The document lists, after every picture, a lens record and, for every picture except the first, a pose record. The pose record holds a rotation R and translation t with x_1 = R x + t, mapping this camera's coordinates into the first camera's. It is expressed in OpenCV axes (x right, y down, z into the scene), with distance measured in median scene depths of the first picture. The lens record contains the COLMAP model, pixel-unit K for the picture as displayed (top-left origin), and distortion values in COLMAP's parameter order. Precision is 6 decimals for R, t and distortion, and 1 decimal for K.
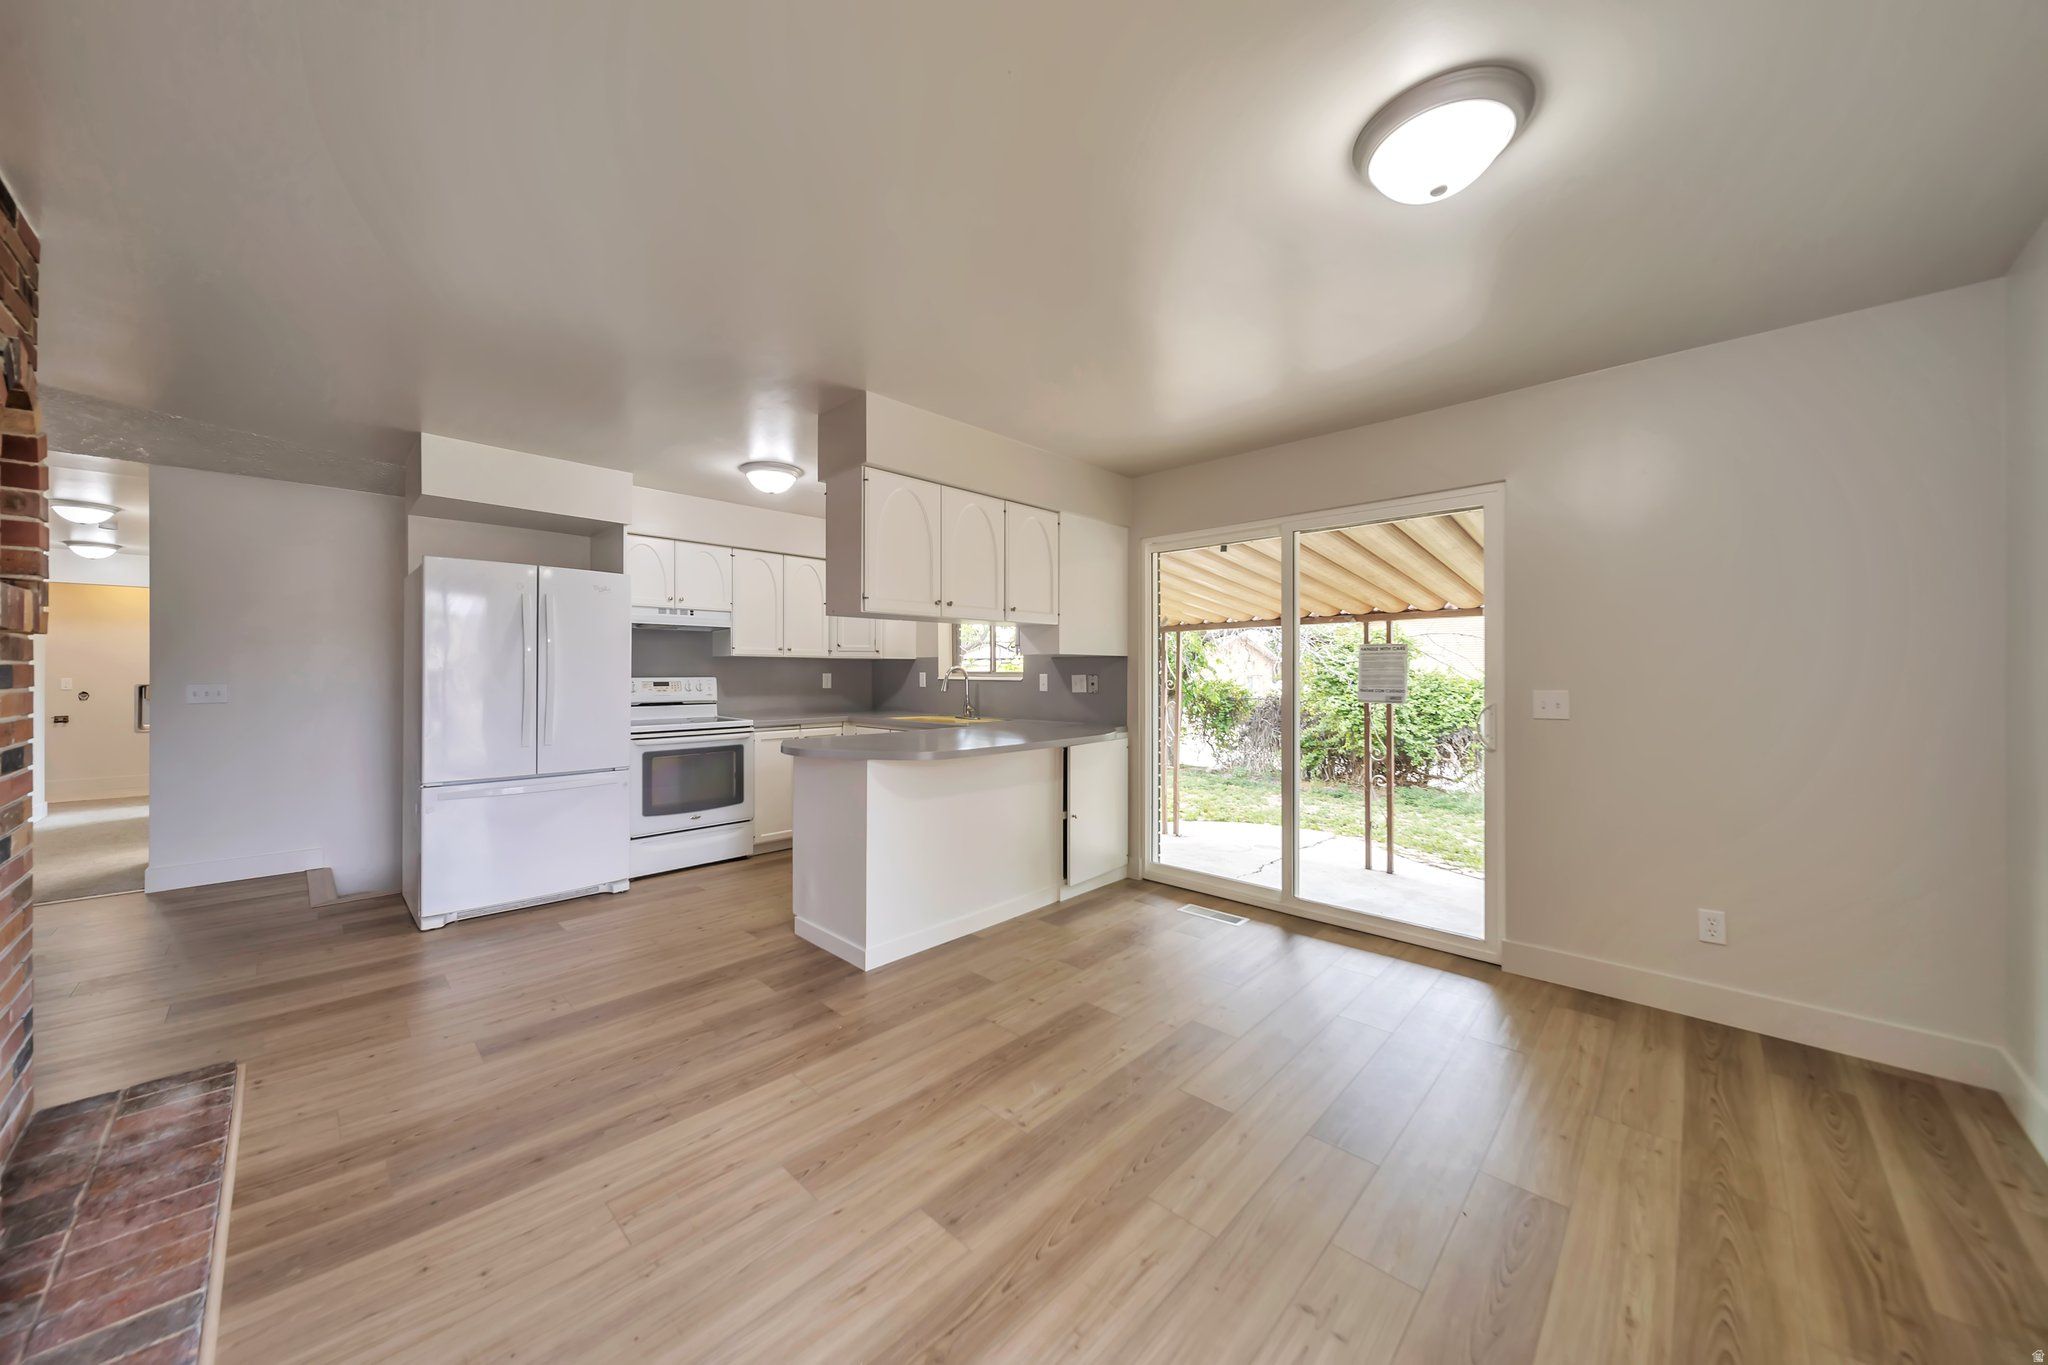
lens RADIAL K [[708.7, 0, 1009.1], [0, 708.7, 671.5], [0, 0, 1]] dist [0.002899, -0.000596]
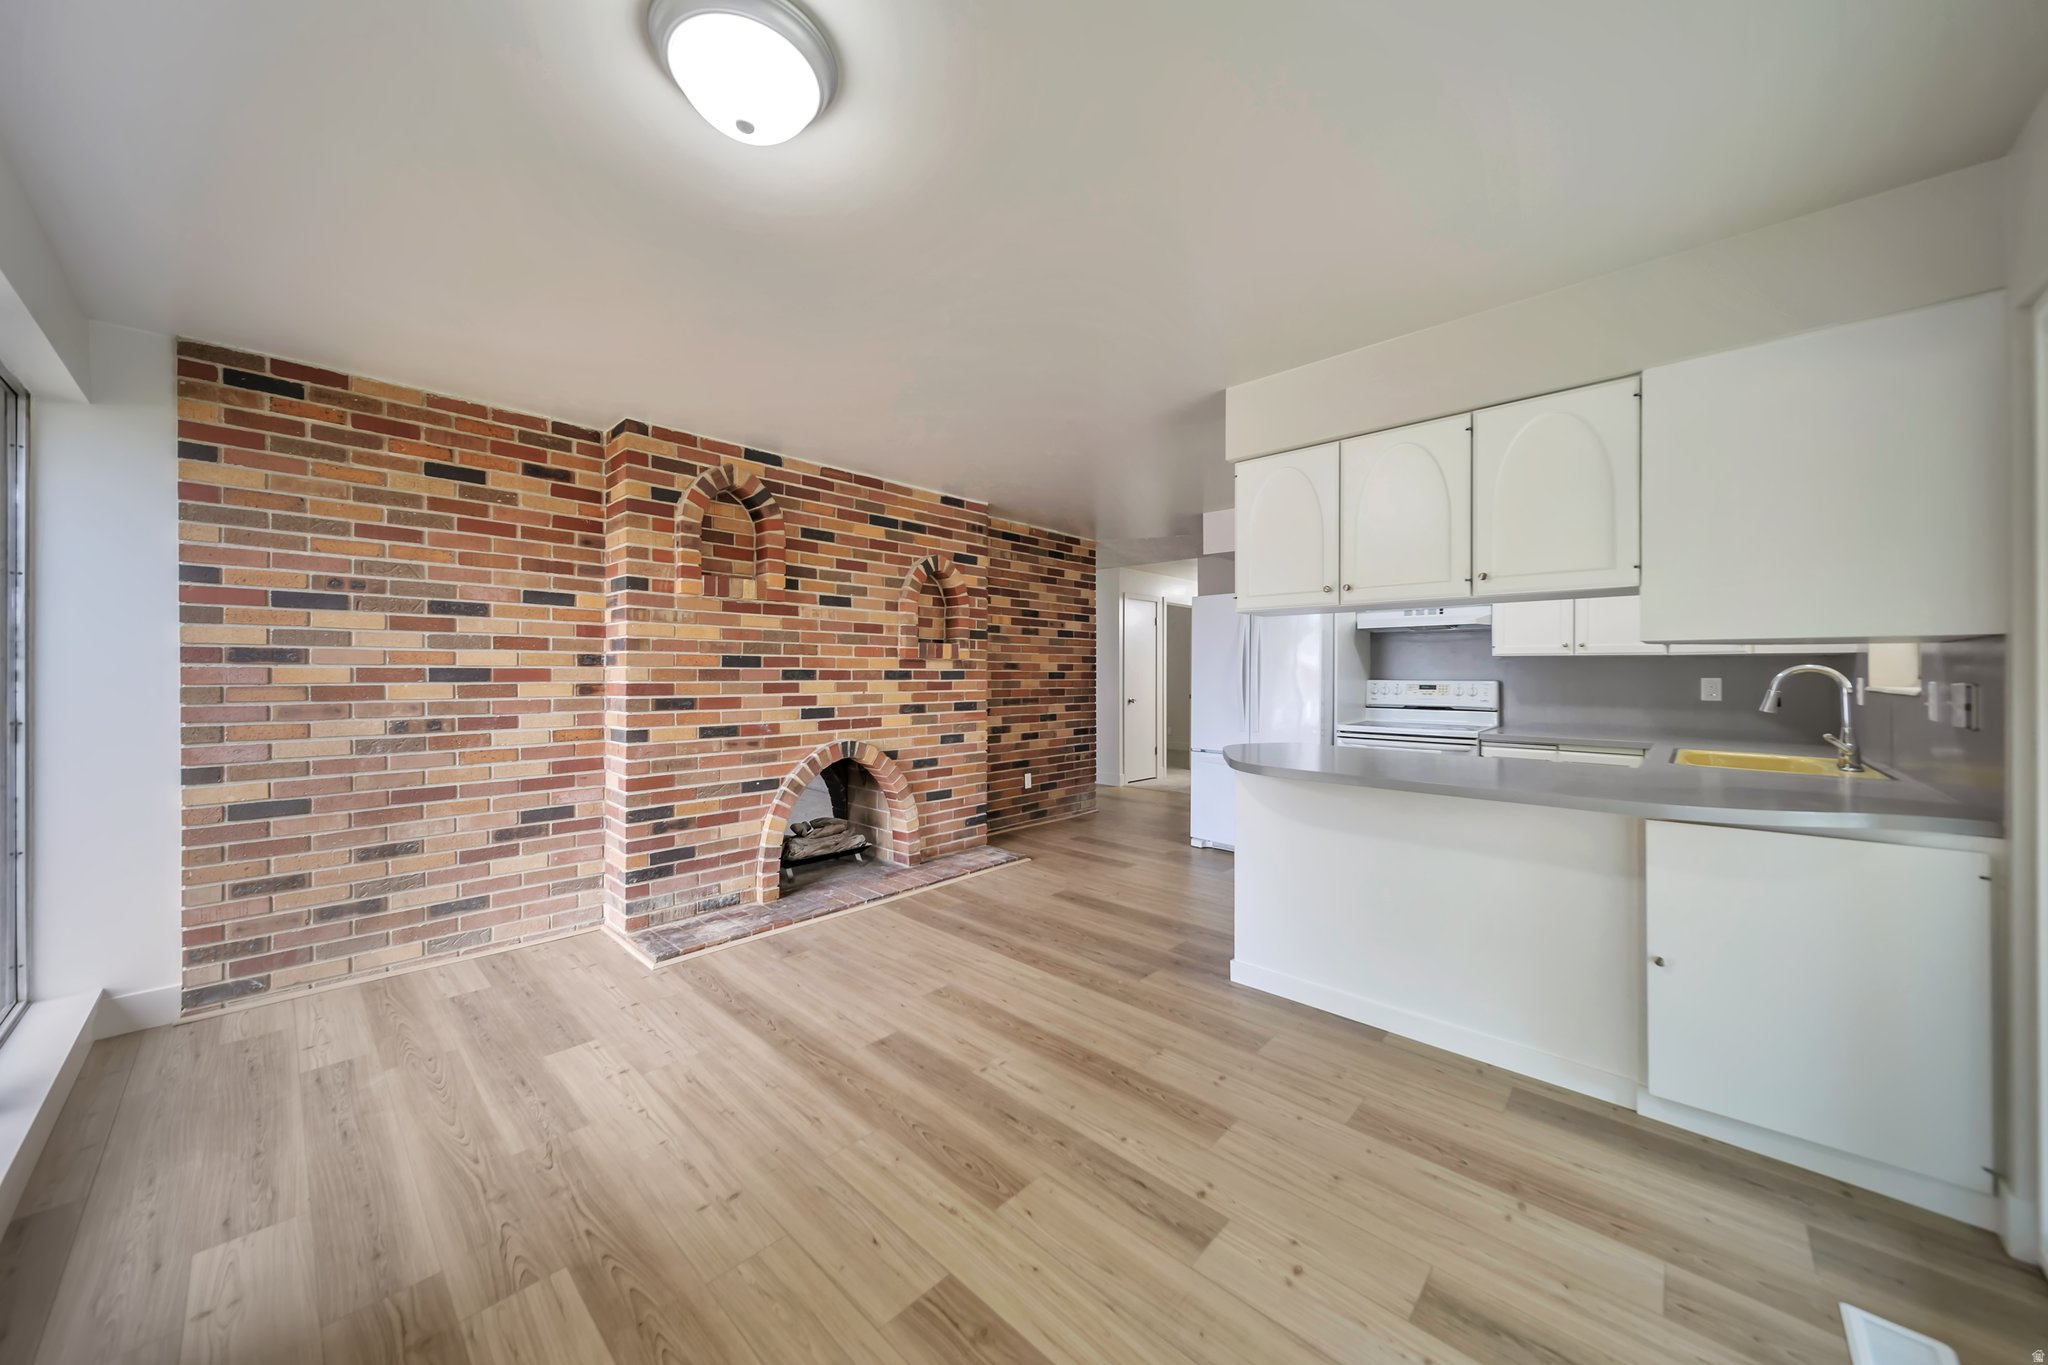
lens RADIAL K [[708.7, 0, 1013.7], [0, 708.7, 677.7], [0, 0, 1]] dist [0.002899, -0.000596]
pose [[0.012604, 0.006004, -0.999903, 0.566988], [-0.001718, 0.999981, 0.005983, -0.000202], [0.999919, 0.001642, 0.012615, 0.505532]]
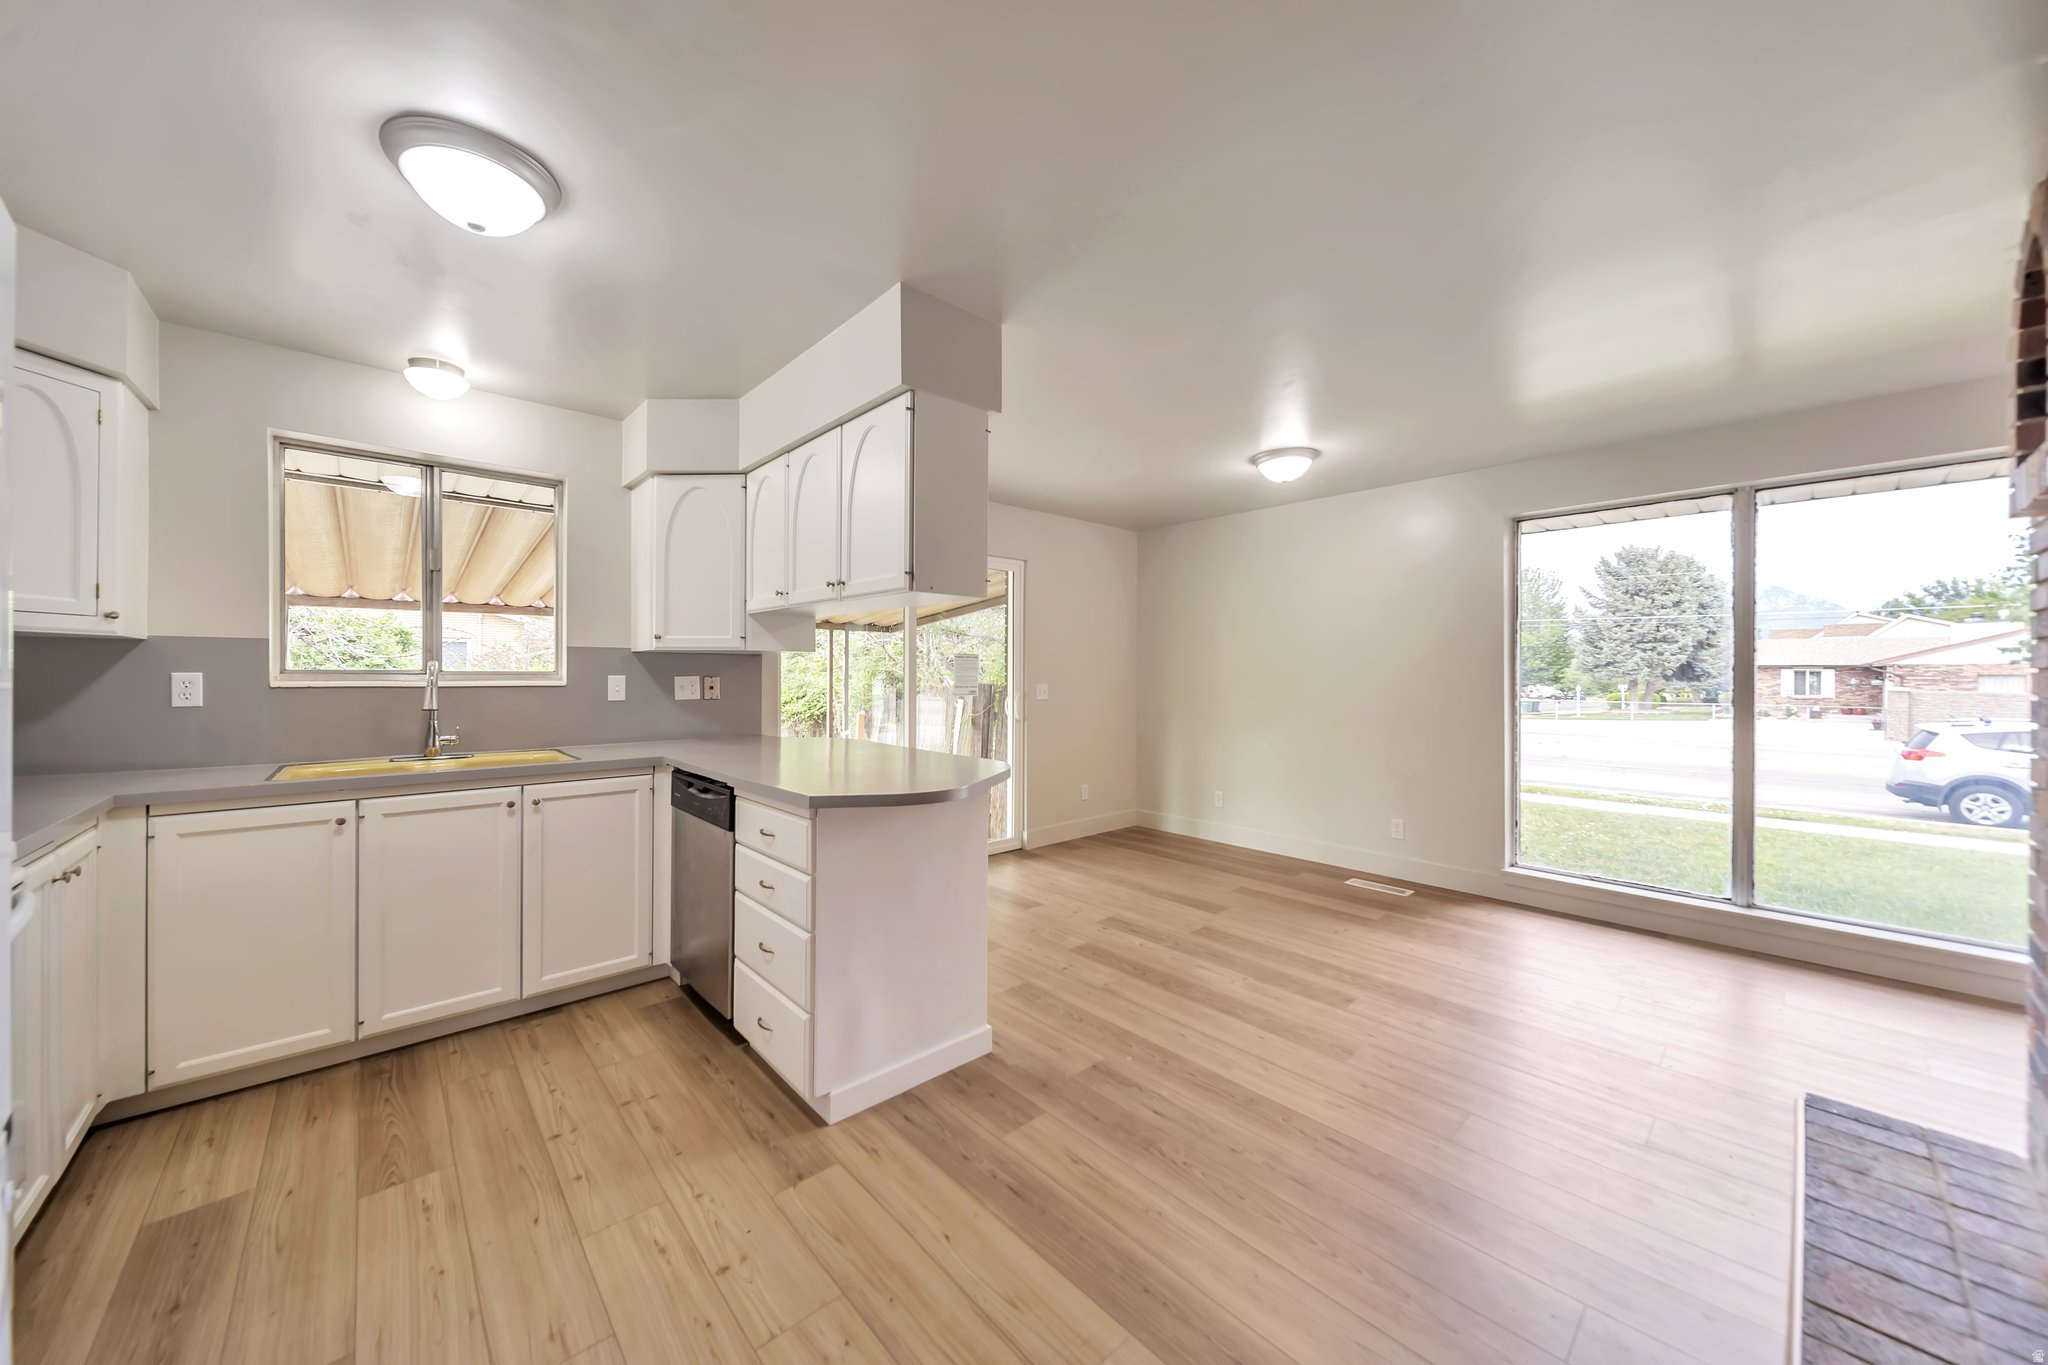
lens RADIAL K [[708.7, 0, 1019.8], [0, 708.7, 671.4], [0, 0, 1]] dist [0.002899, -0.000596]
pose [[0.054285, 0.002203, 0.998523, -0.732804], [-0.005918, 0.999981, -0.001884, -0.001521], [-0.998508, -0.005807, 0.054297, 0.682885]]
